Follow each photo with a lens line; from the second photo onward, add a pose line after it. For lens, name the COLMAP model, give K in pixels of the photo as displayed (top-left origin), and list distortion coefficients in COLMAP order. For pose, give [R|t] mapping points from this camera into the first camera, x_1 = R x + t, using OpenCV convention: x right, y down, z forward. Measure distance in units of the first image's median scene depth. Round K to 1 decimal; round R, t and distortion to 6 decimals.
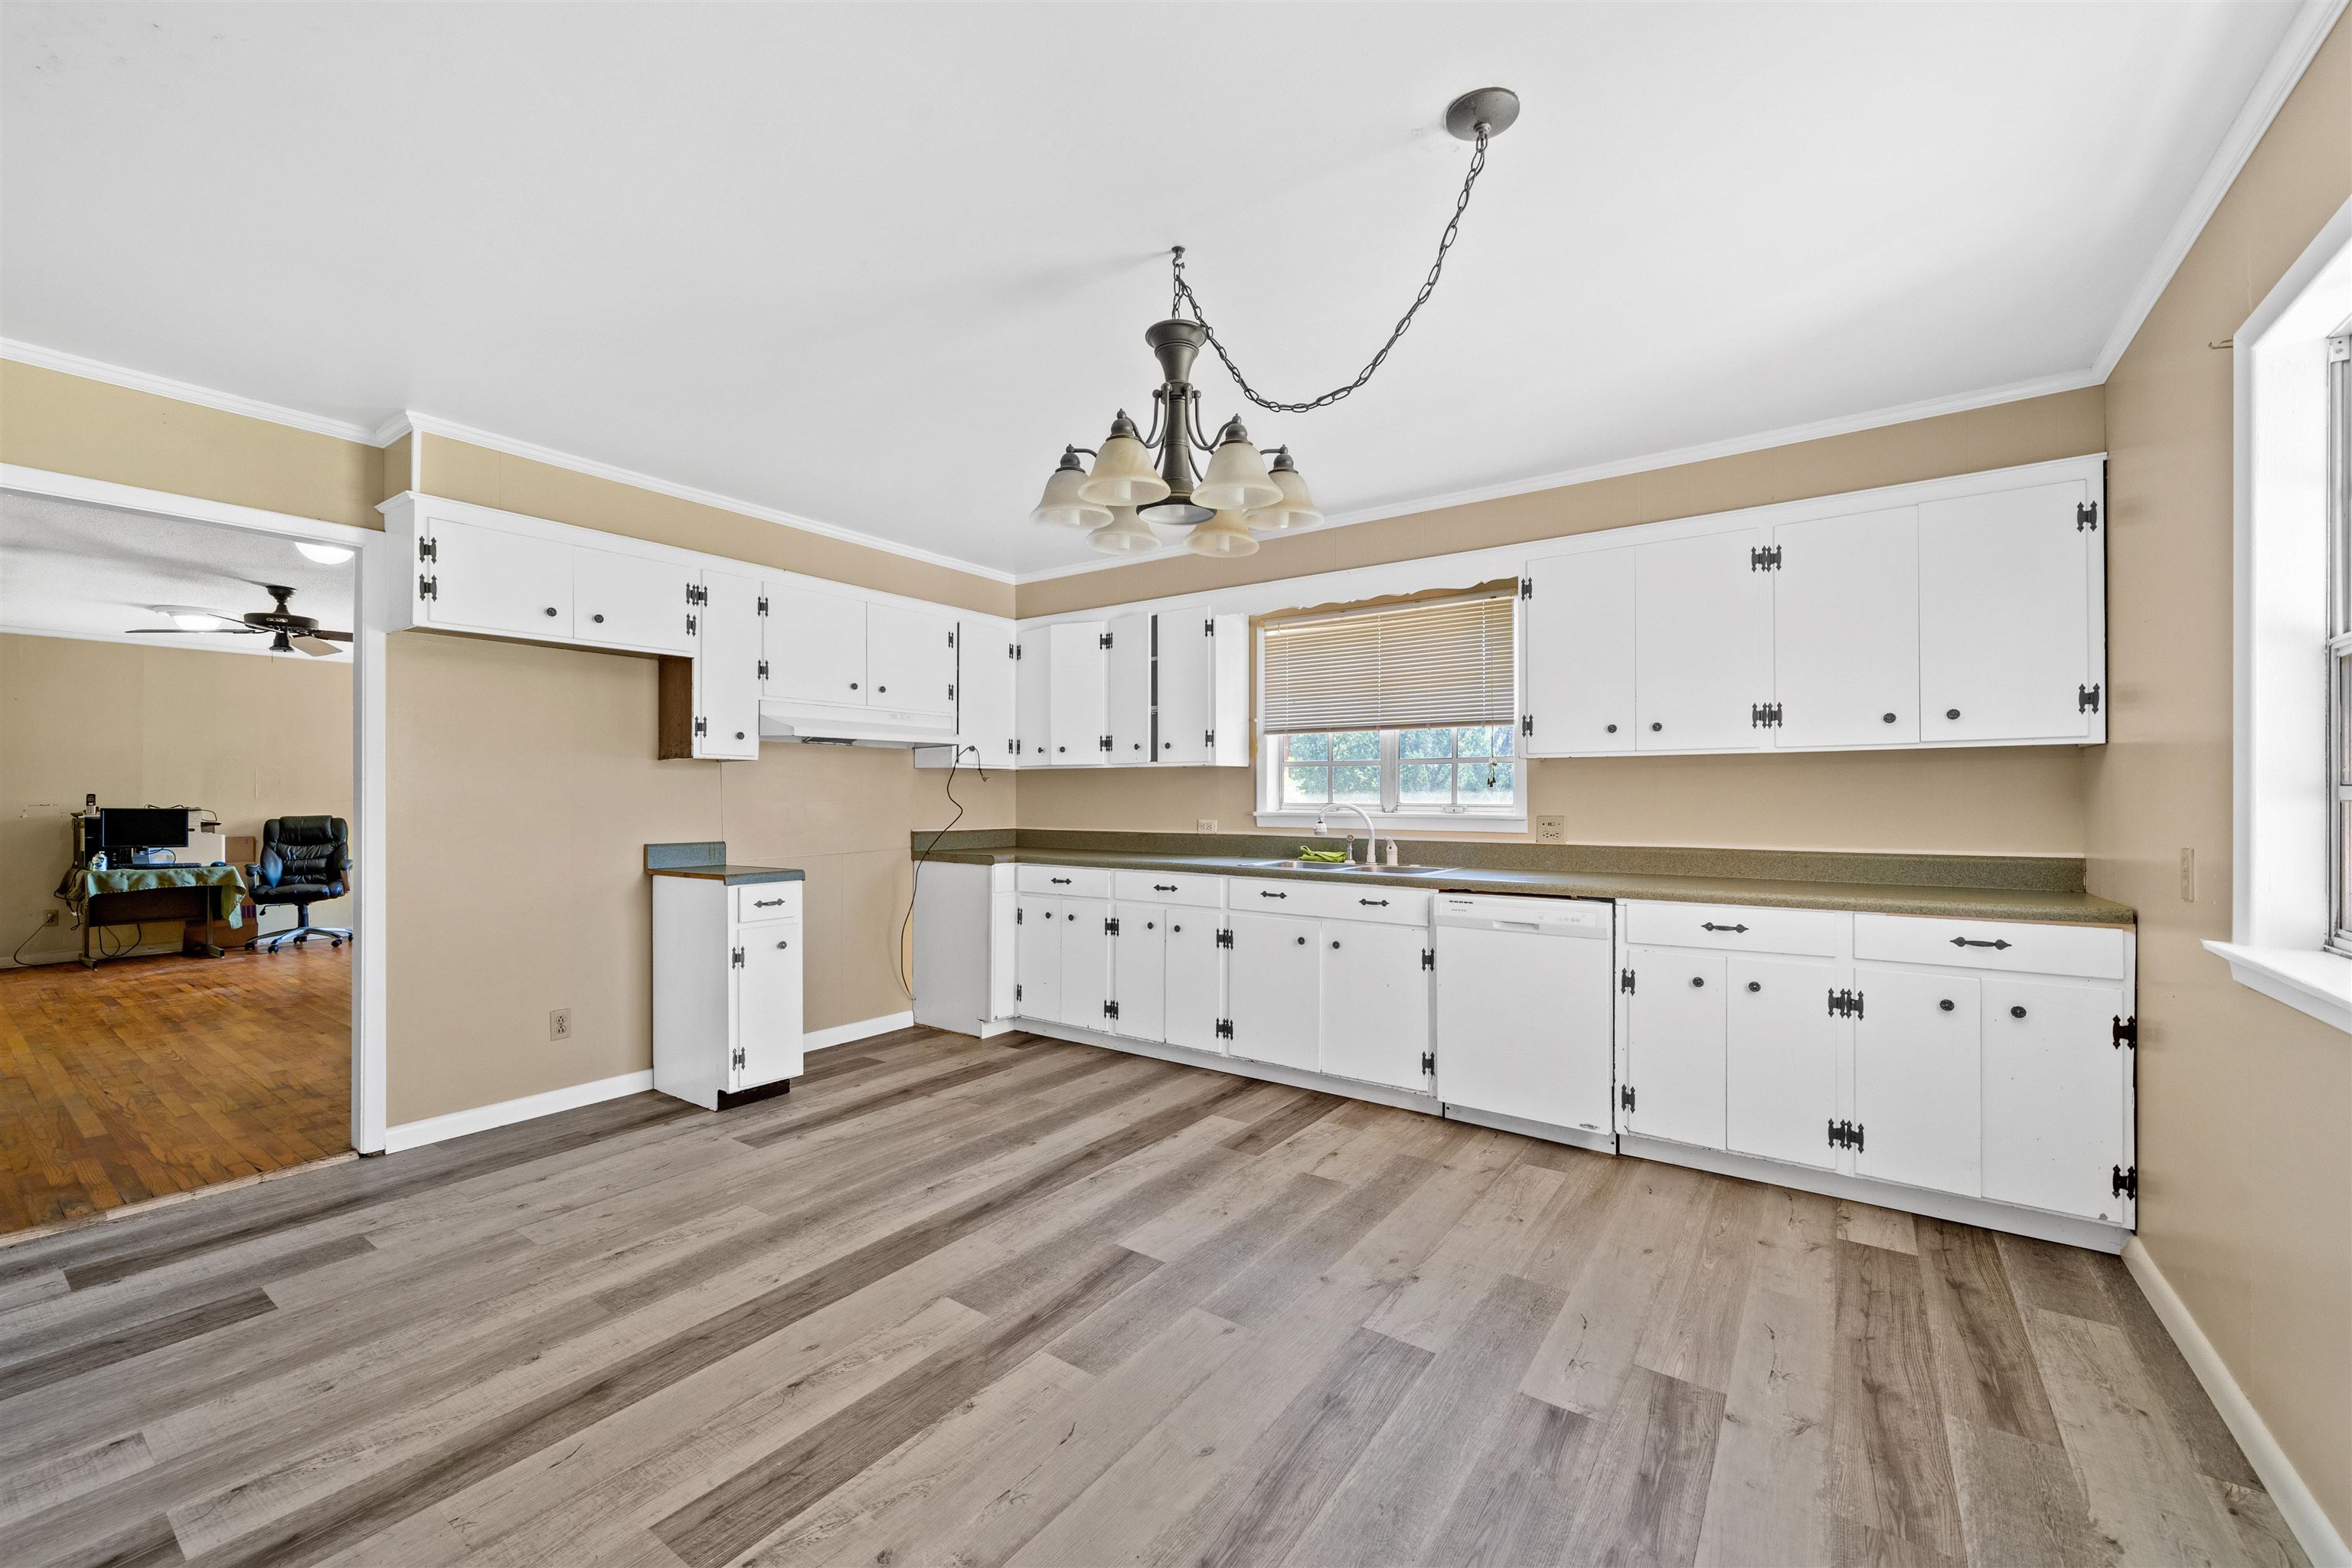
lens RADIAL K [[942.0, 0, 1174.0], [0, 942.0, 798.6], [0, 0, 1]] dist [-0.000821, 0.000066]
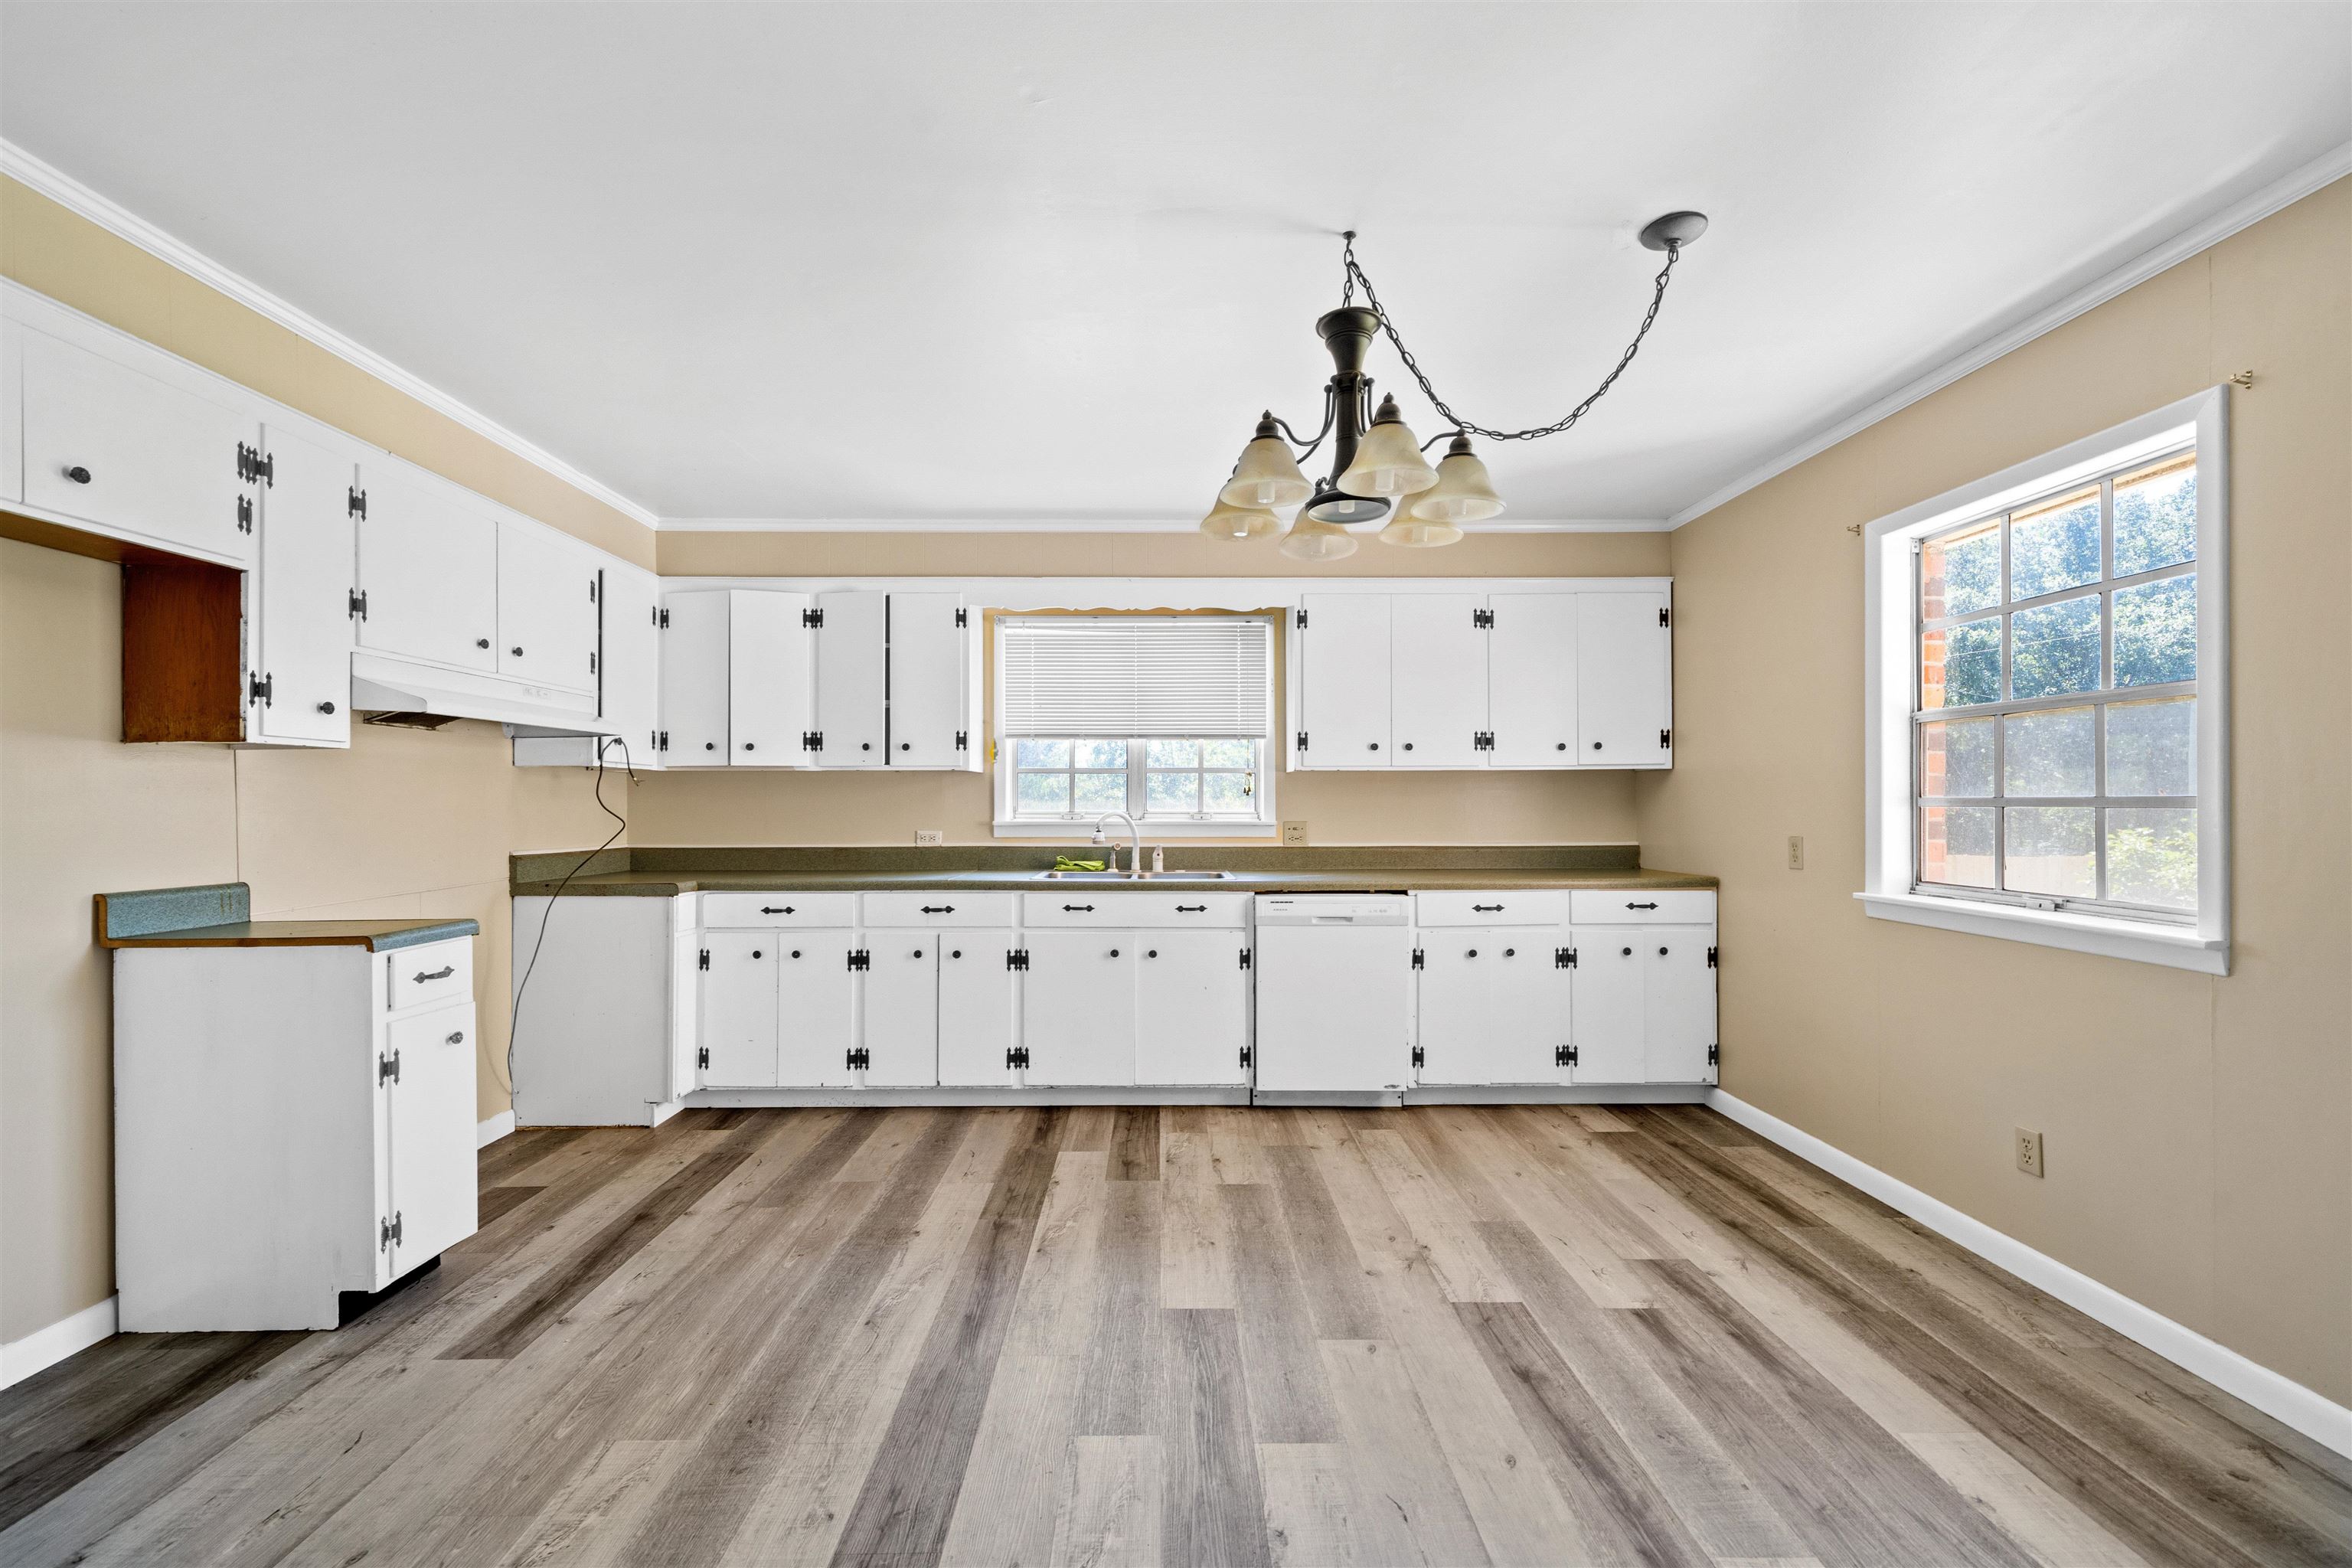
lens RADIAL K [[931.5, 0, 1173.1], [0, 931.5, 802.4], [0, 0, 1]] dist [-0.001241, -0.000111]
pose [[0.804701, -0.000886, 0.593680, -0.410875], [0.002568, 0.999995, -0.001987, -0.002968], [-0.593675, 0.003124, 0.804699, 0.202556]]
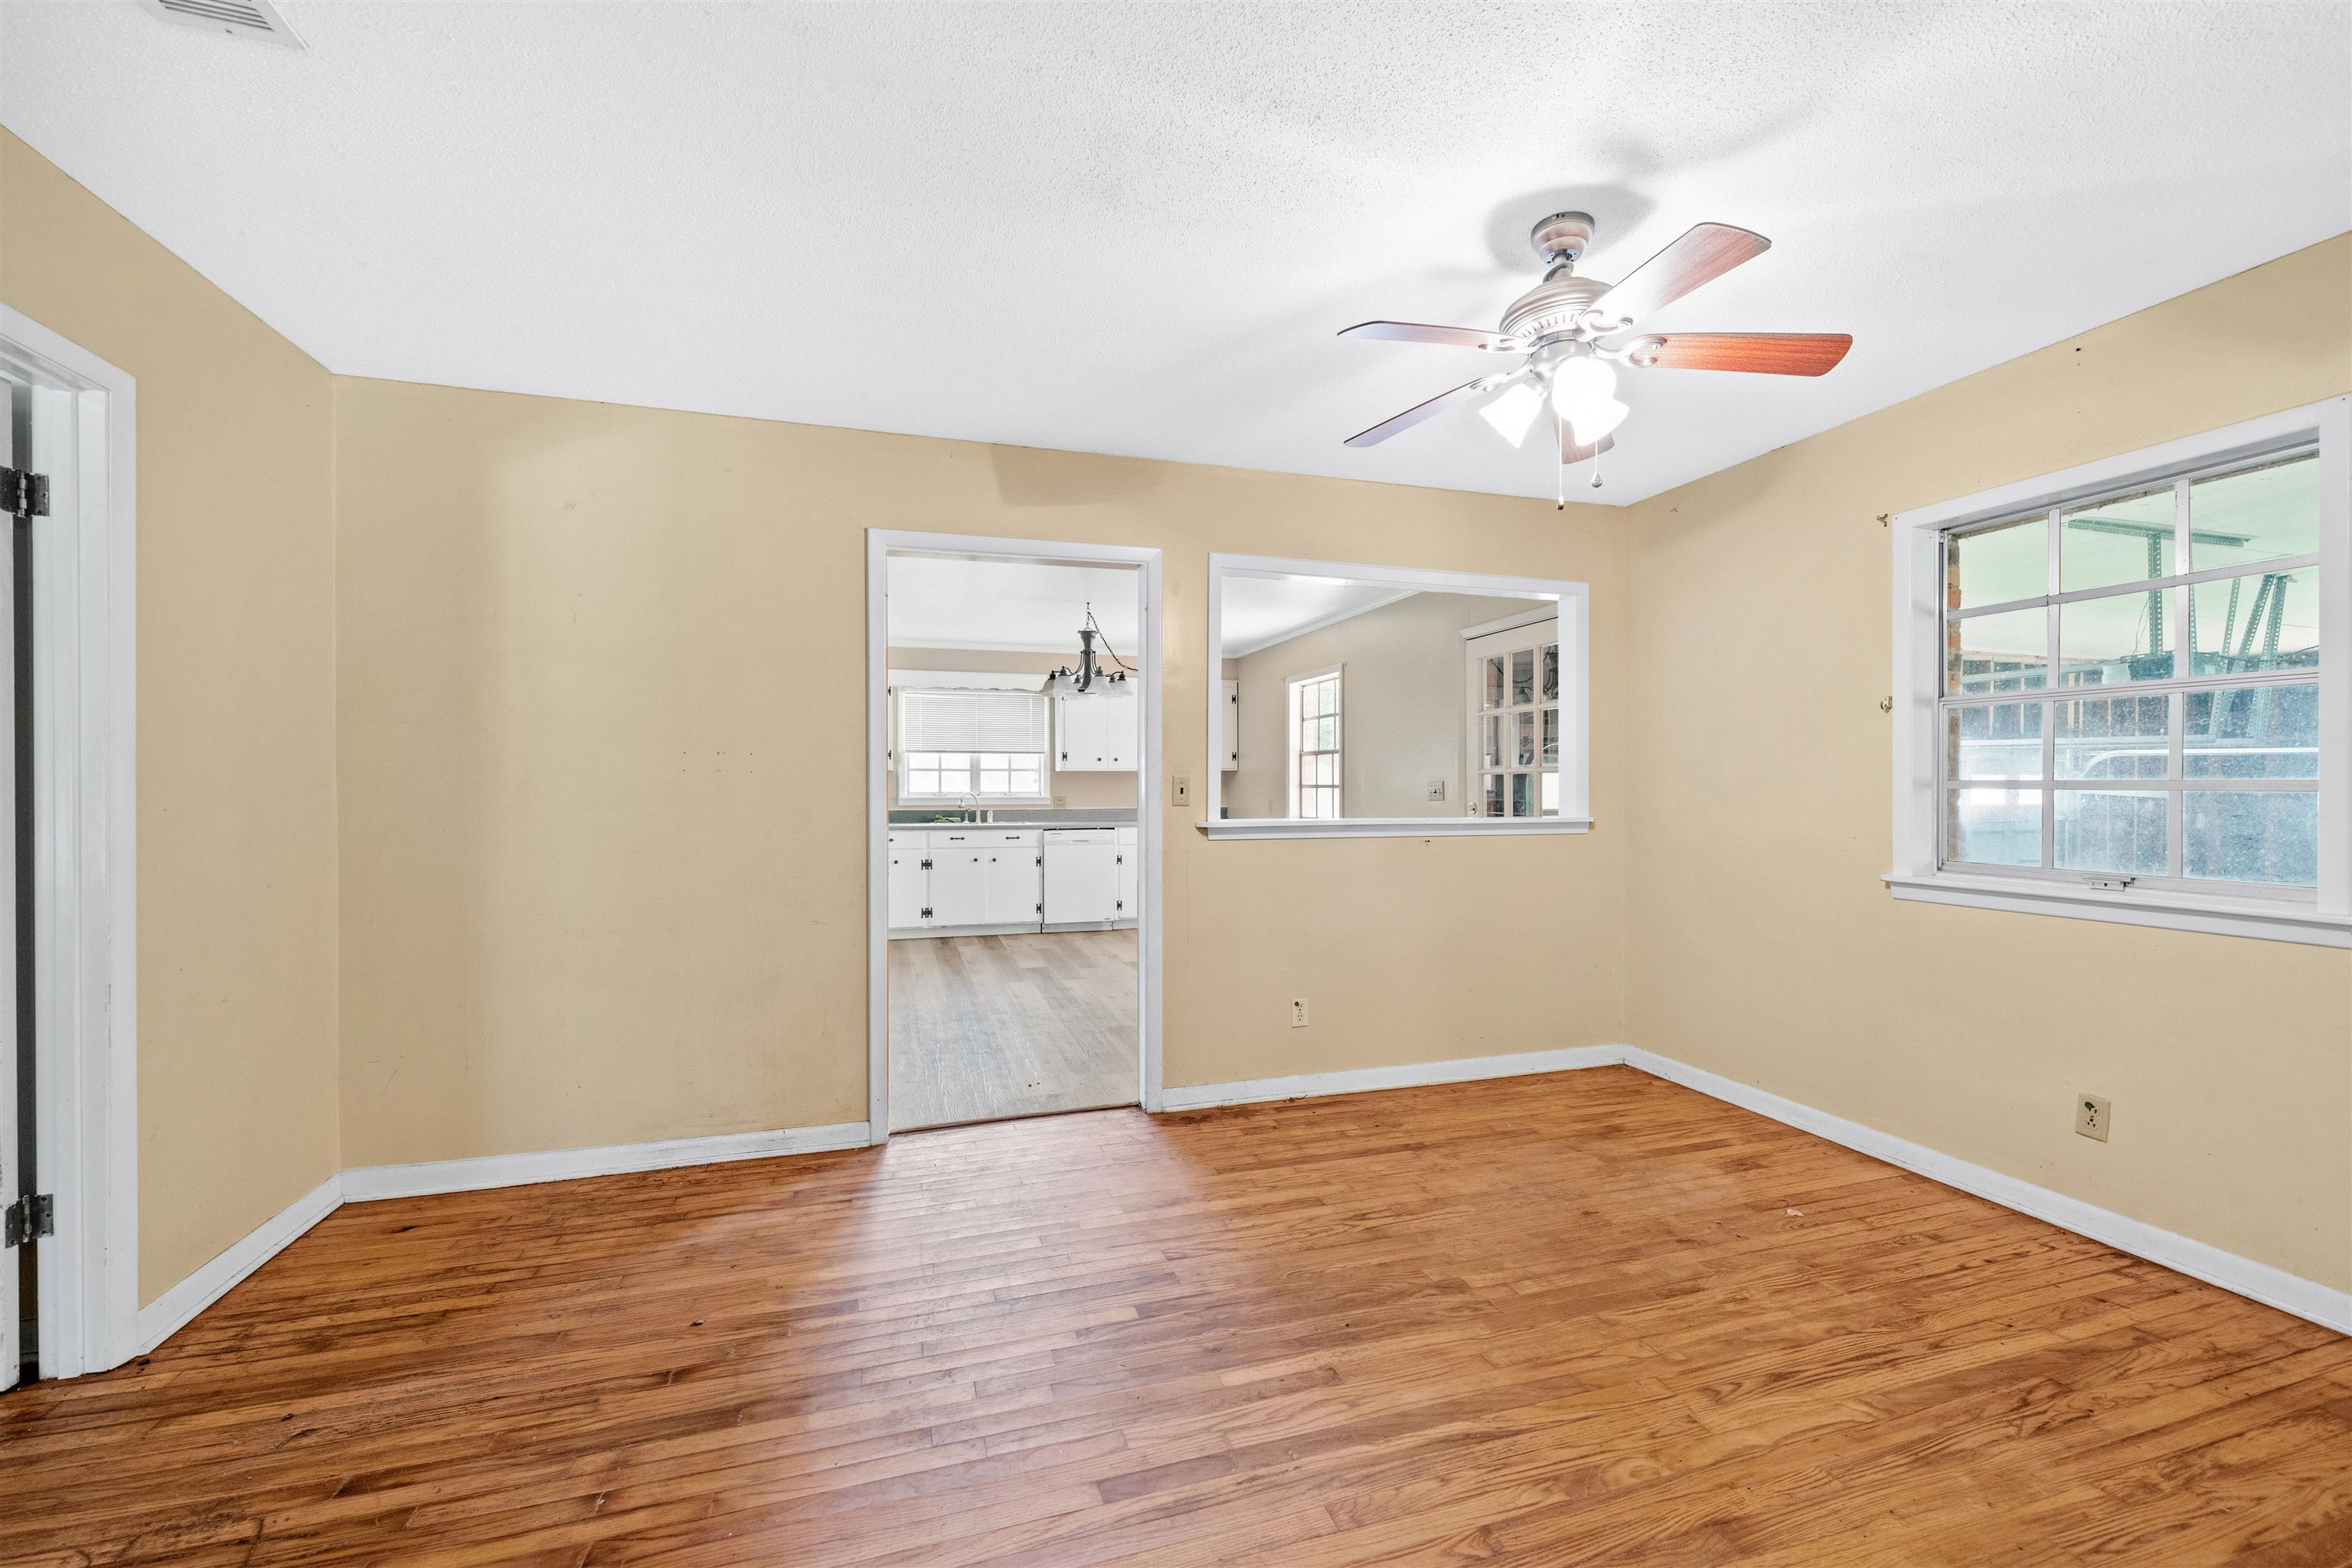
lens RADIAL K [[935.4, 0, 1175.9], [0, 935.4, 791.1], [0, 0, 1]] dist [-0.001318, -0.000029]
pose [[0.605742, -0.007045, 0.795630, -1.265741], [0.003932, 0.999975, 0.005861, -0.006254], [-0.795651, -0.000422, 0.605755, -0.581035]]
